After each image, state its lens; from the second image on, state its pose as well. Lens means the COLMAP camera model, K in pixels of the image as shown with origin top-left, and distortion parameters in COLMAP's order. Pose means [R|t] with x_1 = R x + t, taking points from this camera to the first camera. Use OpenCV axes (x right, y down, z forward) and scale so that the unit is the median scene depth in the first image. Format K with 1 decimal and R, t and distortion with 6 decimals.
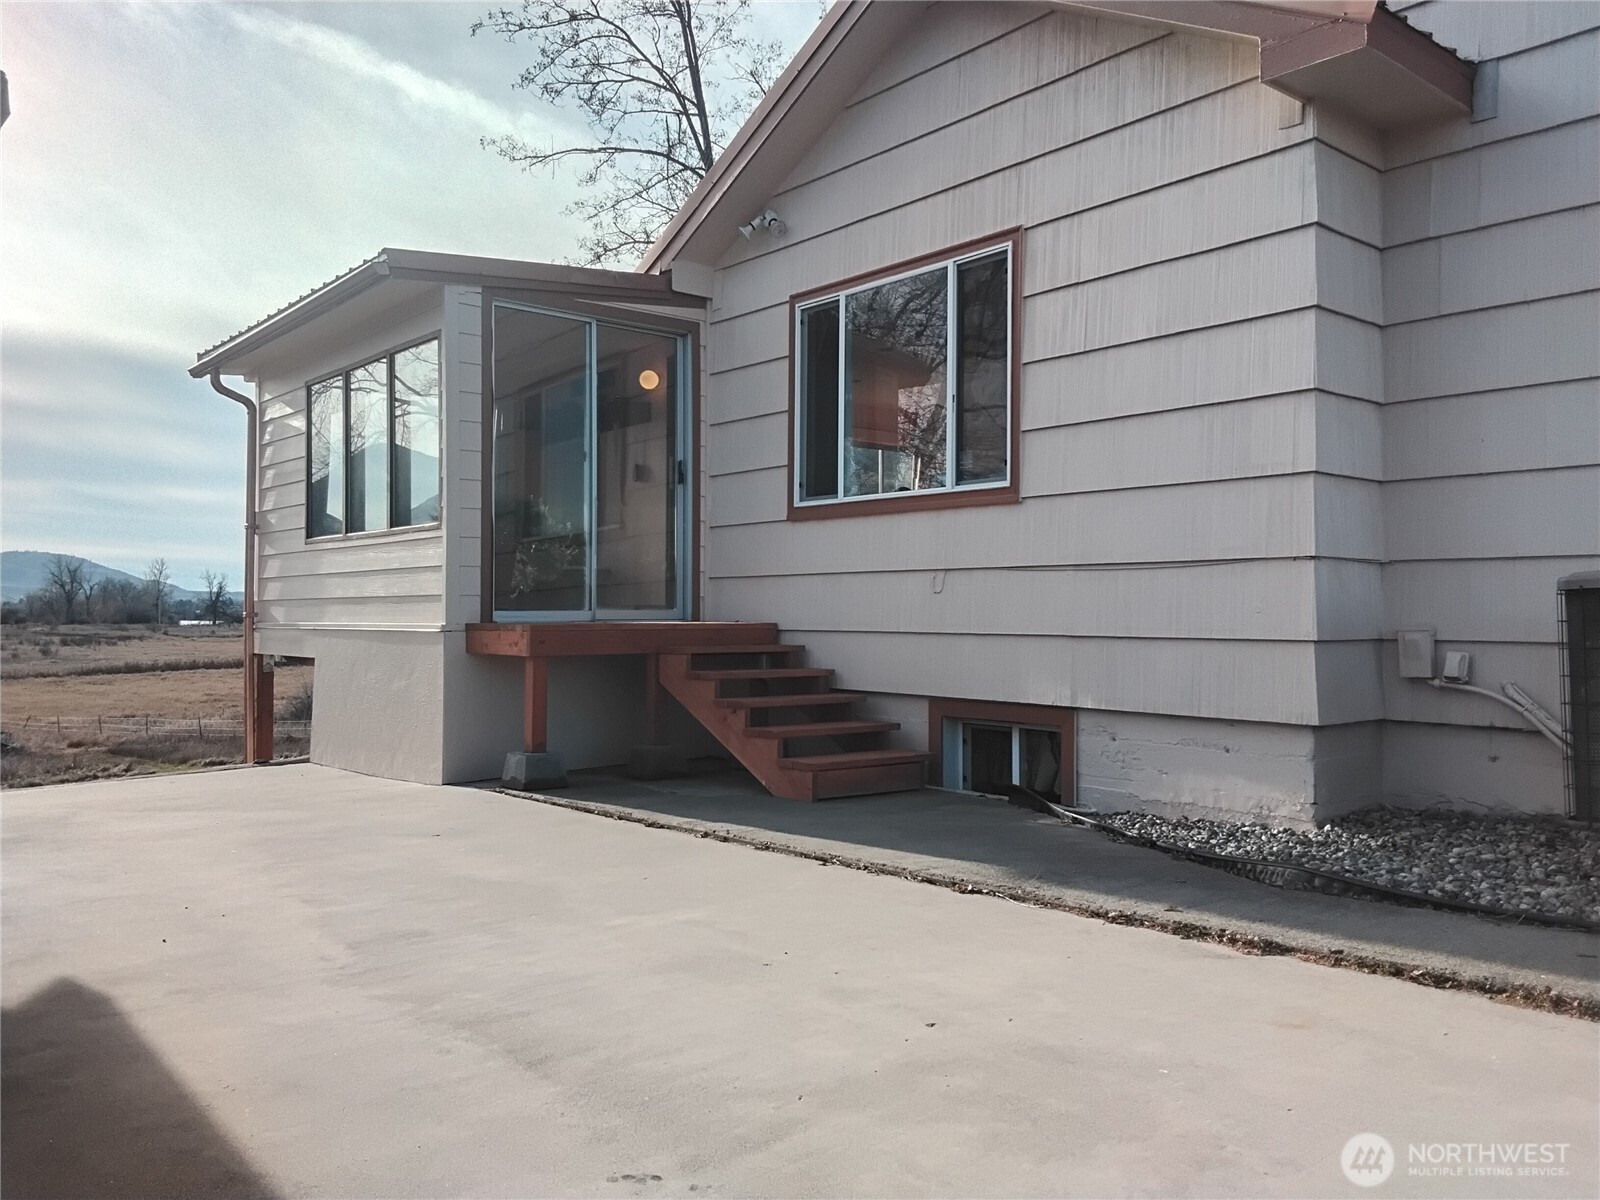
lens RADIAL K [[1234.7, 0, 801.3], [0, 1234.7, 579.6], [0, 0, 1]] dist [0.119395, -0.156461]
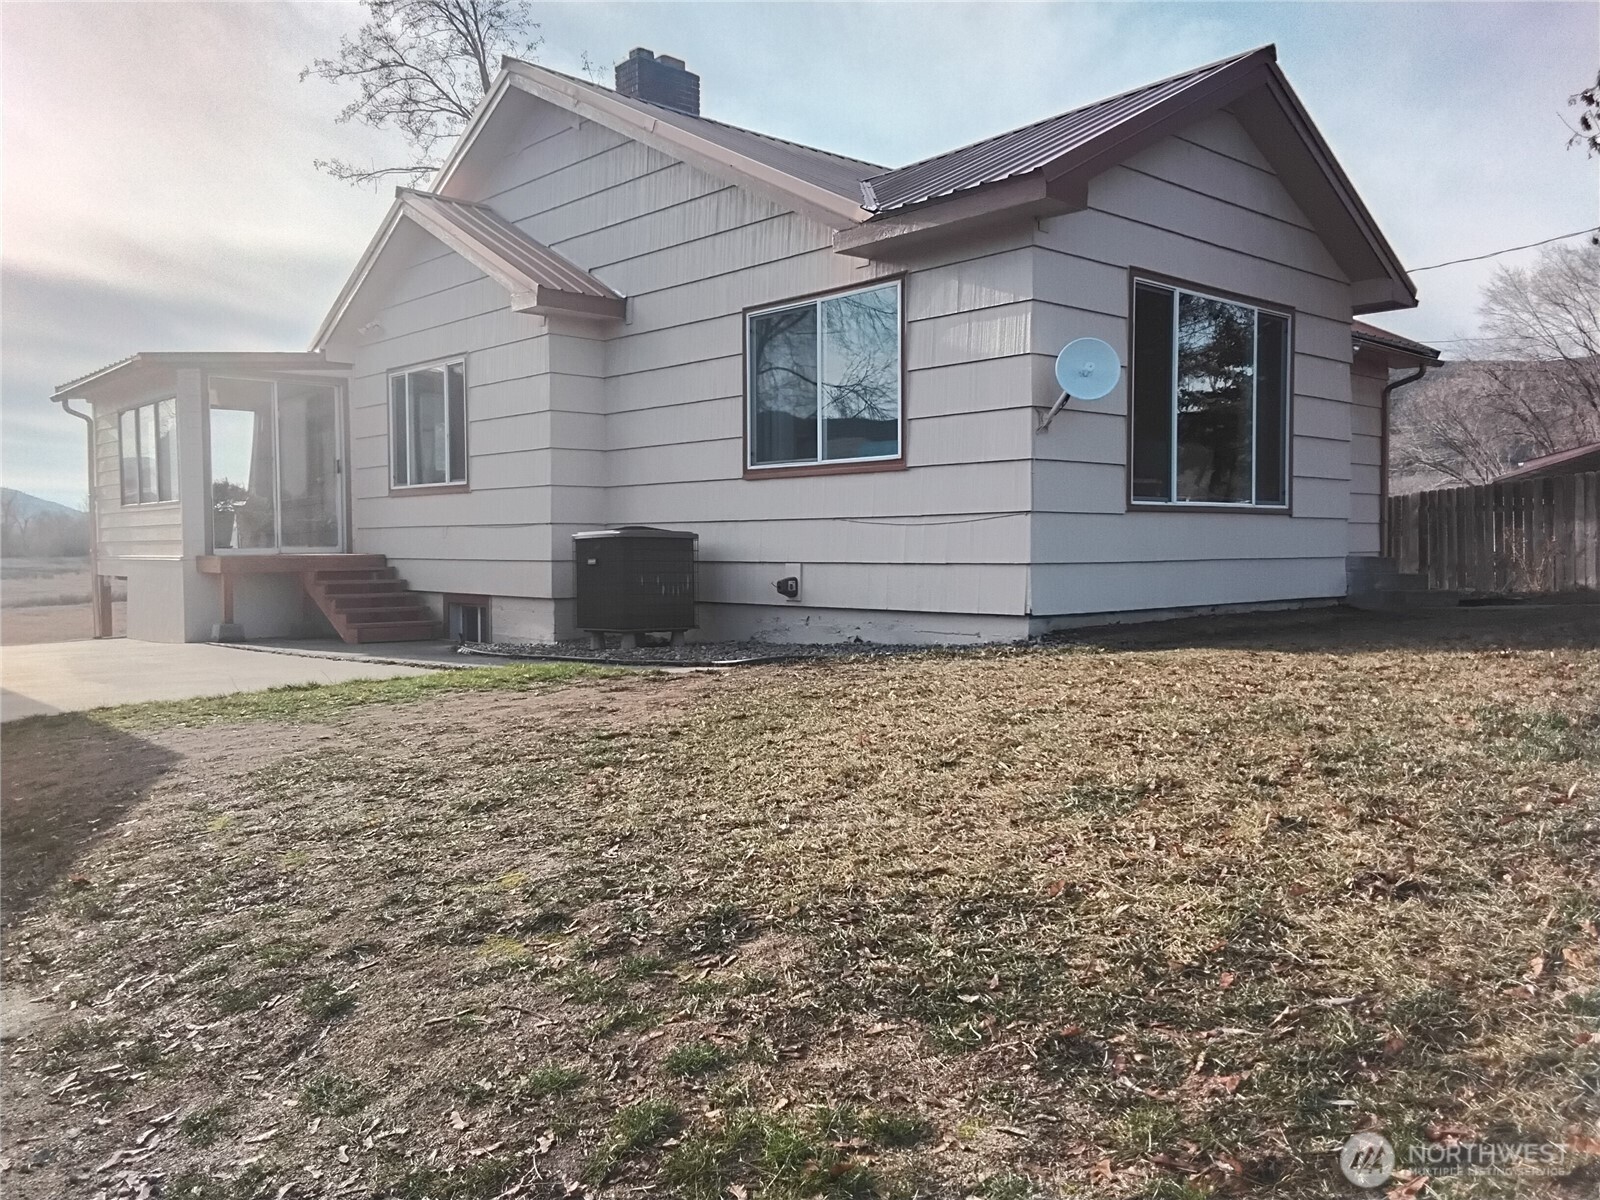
lens RADIAL K [[1234.7, 0, 801.3], [0, 1234.7, 579.6], [0, 0, 1]] dist [0.119395, -0.156461]
pose [[0.999267, -0.011243, 0.036602, 0.505453], [0.009072, 0.998221, 0.058932, -0.028461], [-0.037199, -0.058556, 0.997591, -0.804650]]
